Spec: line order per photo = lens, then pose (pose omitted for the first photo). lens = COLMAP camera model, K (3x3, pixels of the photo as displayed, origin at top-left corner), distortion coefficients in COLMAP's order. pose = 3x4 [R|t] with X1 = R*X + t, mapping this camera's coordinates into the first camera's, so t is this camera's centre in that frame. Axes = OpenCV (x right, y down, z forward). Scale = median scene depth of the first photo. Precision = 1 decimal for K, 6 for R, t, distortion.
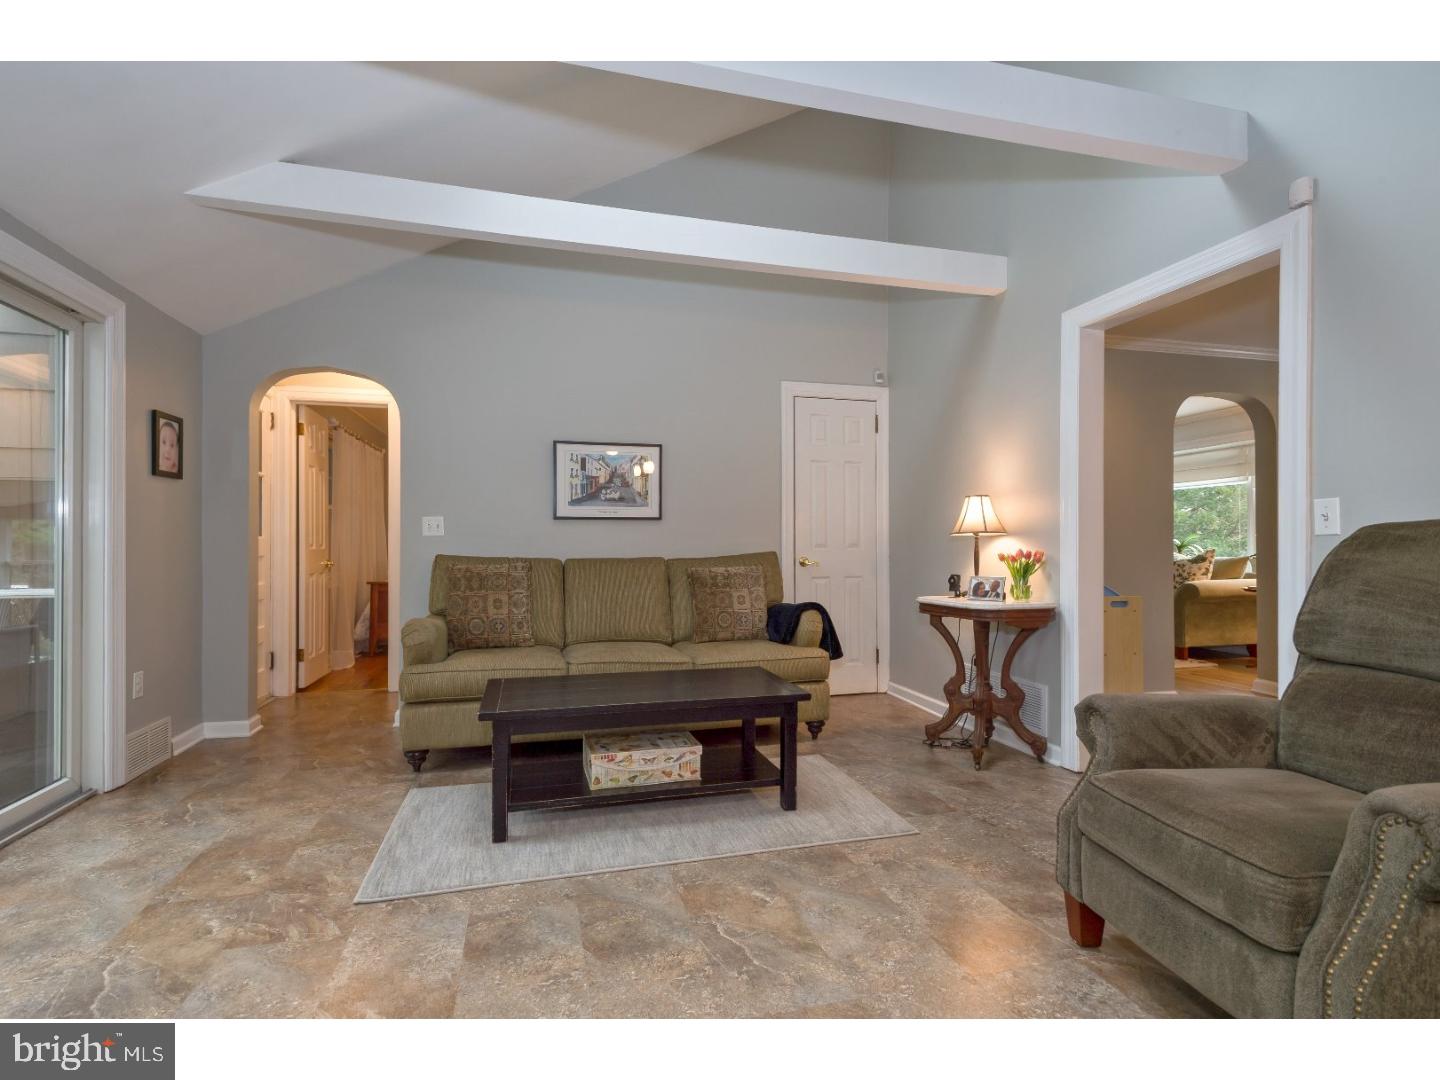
lens RADIAL K [[676.0, 0, 712.2], [0, 676.0, 549.5], [0, 0, 1]] dist [0.011664, -0.000752]
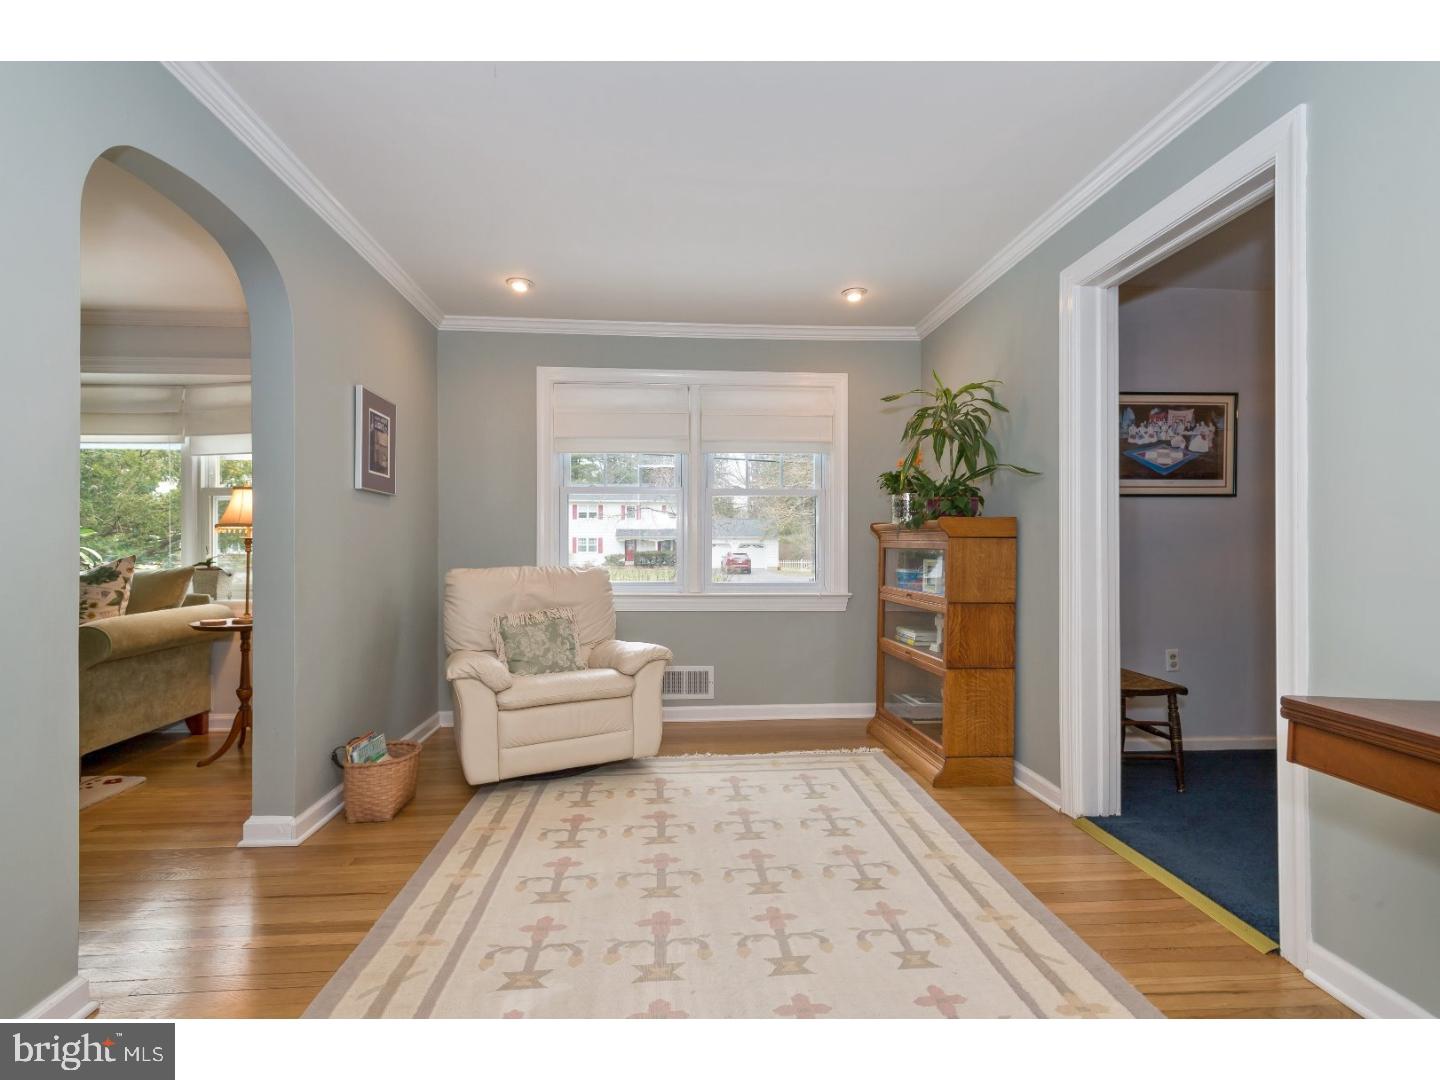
lens RADIAL K [[676.0, 0, 714.0], [0, 676.0, 554.2], [0, 0, 1]] dist [0.011664, -0.000752]
pose [[0.190374, 0.007234, 0.981685, 0.880297], [0.003565, 0.999961, -0.008060, 0.012814], [-0.981705, 0.005035, 0.190341, 1.323971]]
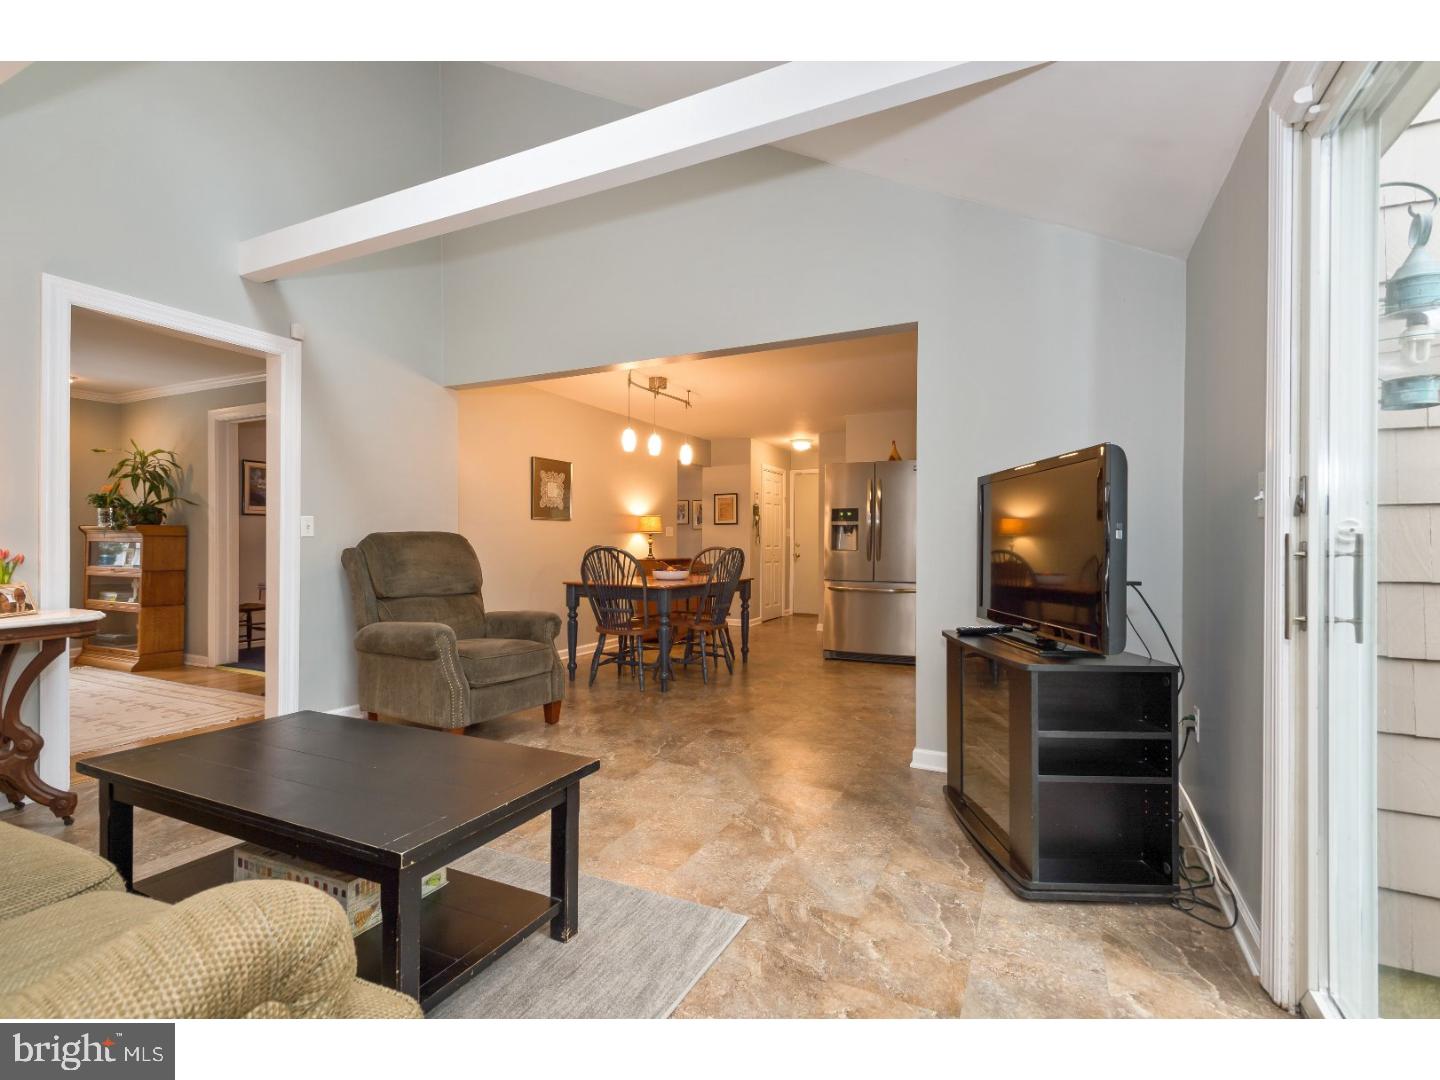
lens RADIAL K [[676.0, 0, 720.6], [0, 676.0, 543.7], [0, 0, 1]] dist [0.011664, -0.000752]
pose [[-0.750851, -0.000299, 0.660471, -1.044786], [0.003104, 0.999987, 0.003982, -0.006441], [-0.660464, 0.005040, -0.750841, 1.611974]]
